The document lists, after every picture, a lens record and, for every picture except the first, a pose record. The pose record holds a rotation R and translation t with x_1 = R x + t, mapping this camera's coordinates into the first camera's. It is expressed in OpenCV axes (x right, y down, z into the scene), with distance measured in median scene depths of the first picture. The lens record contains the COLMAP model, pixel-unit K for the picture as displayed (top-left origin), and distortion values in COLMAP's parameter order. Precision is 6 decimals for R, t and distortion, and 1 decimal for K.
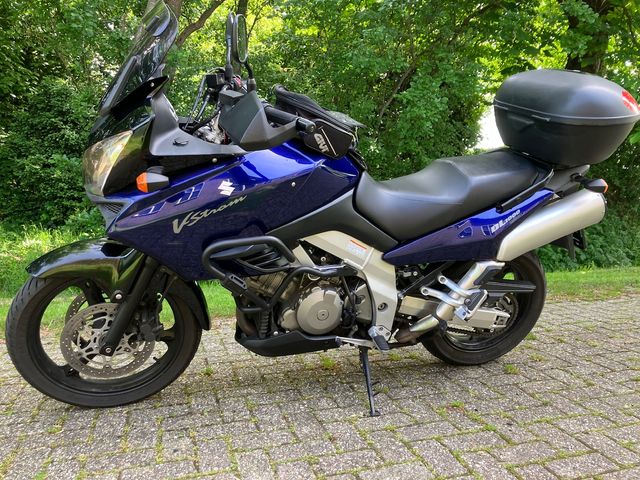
lens RADIAL K [[533.7, 0, 320.0], [0, 533.7, 240.0], [0, 0, 1]] dist [0.009171, -0.004280]
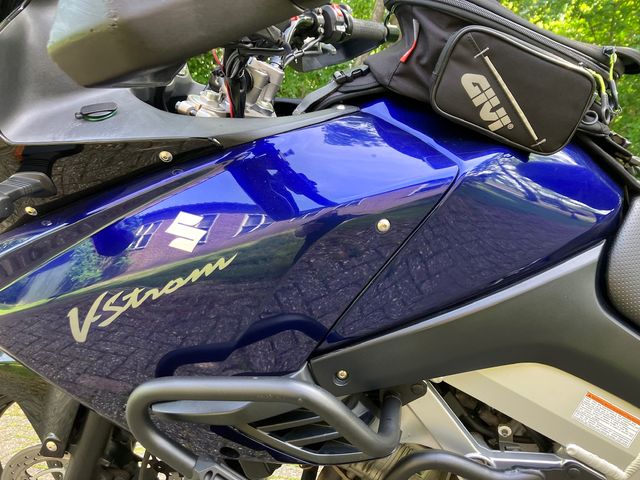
lens RADIAL K [[533.7, 0, 320.0], [0, 533.7, 240.0], [0, 0, 1]] dist [0.009171, -0.004280]
pose [[0.894604, 0.033941, -0.445569, 0.050640], [-0.072836, 0.994852, -0.070456, -0.057916], [0.440884, 0.095484, 0.892471, 0.572349]]
